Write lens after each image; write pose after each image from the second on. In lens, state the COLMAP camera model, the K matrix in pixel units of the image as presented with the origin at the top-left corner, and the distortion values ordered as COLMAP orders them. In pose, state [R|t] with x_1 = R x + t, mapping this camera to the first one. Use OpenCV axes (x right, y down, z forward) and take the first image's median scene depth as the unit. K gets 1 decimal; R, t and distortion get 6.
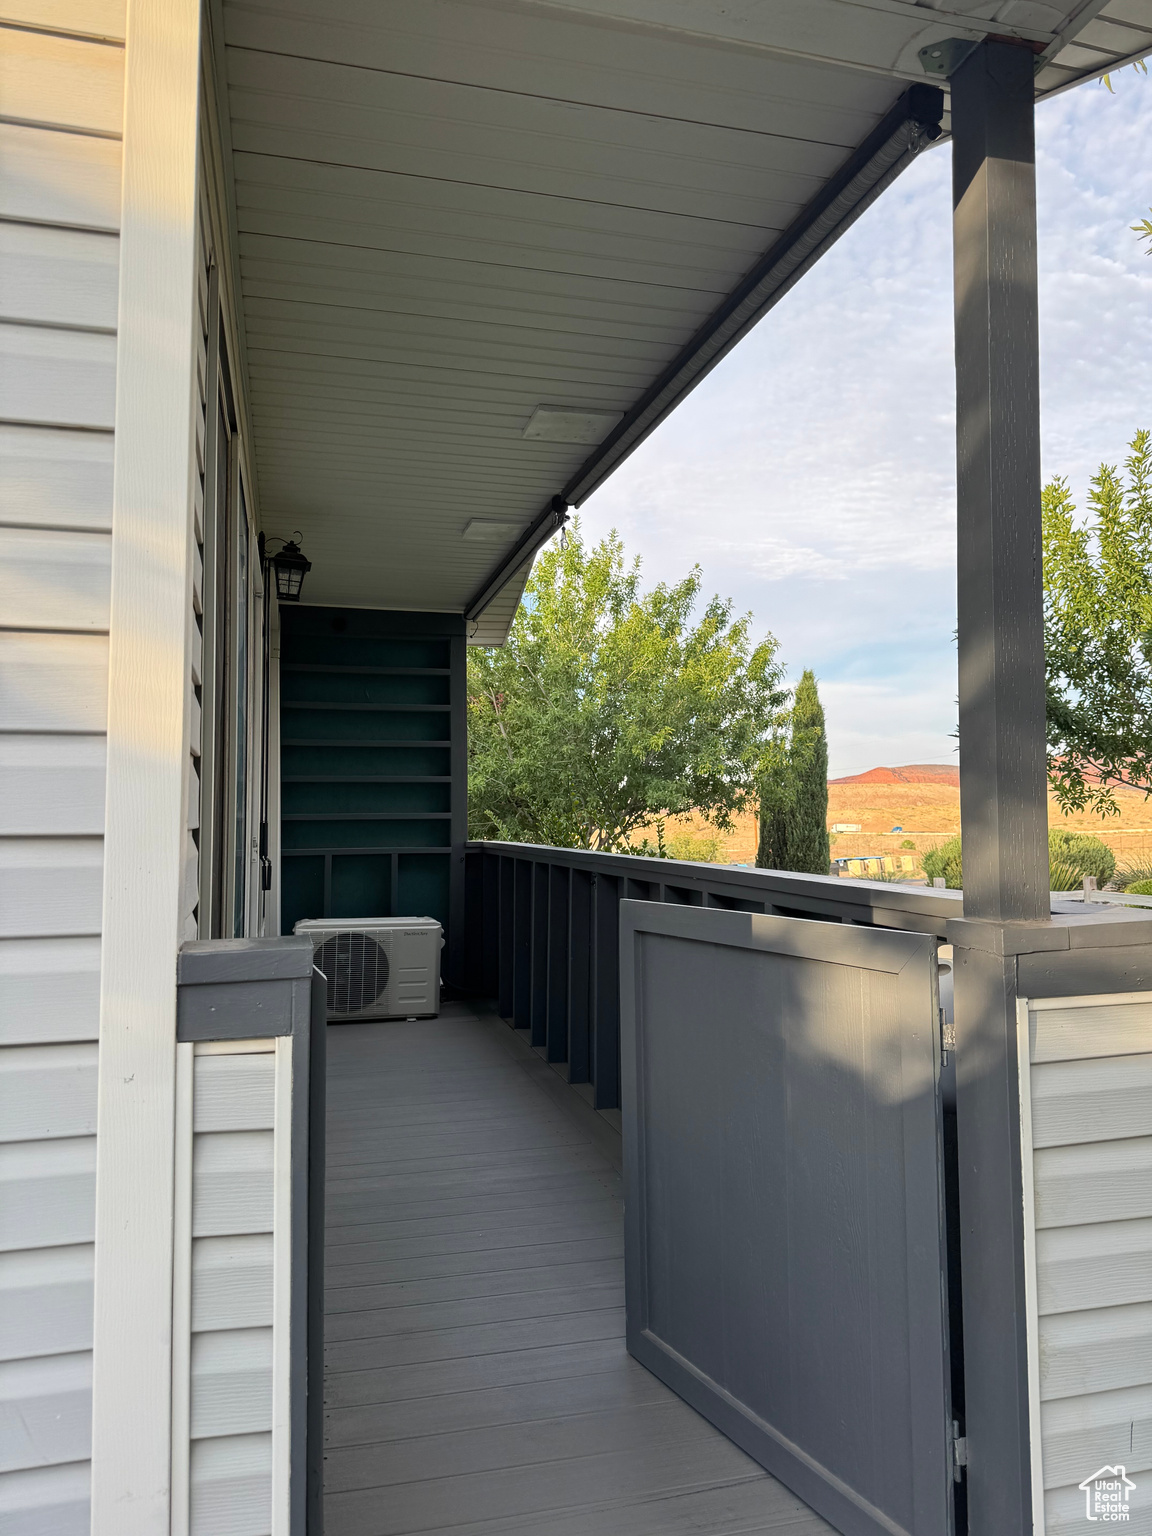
lens RADIAL K [[1086.1, 0, 578.7], [0, 1086.1, 768.0], [0, 0, 1]] dist [0.025946, -0.042556]
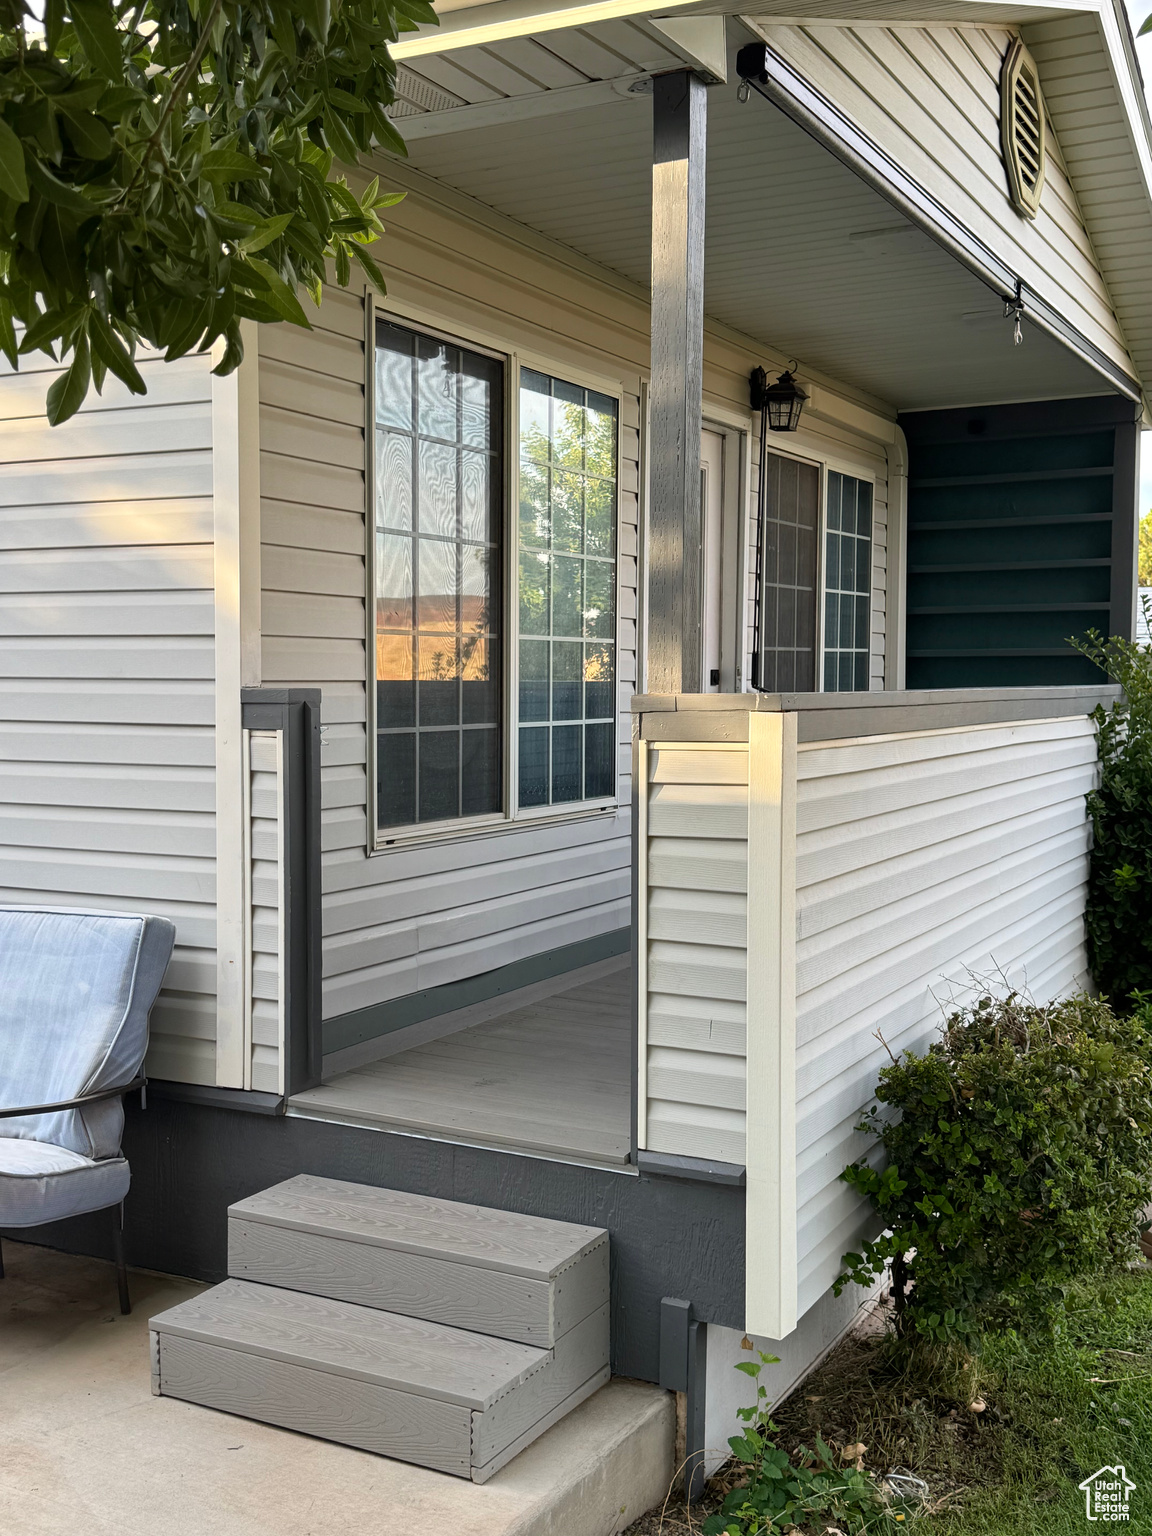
lens RADIAL K [[1630.3, 0, 582.3], [0, 1630.3, 769.9], [0, 0, 1]] dist [0.097135, 0.000000]
pose [[0.731940, 0.046846, -0.679756, 2.380776], [0.024150, 0.995223, 0.094591, 0.036276], [0.680940, -0.085651, 0.727313, -0.947268]]
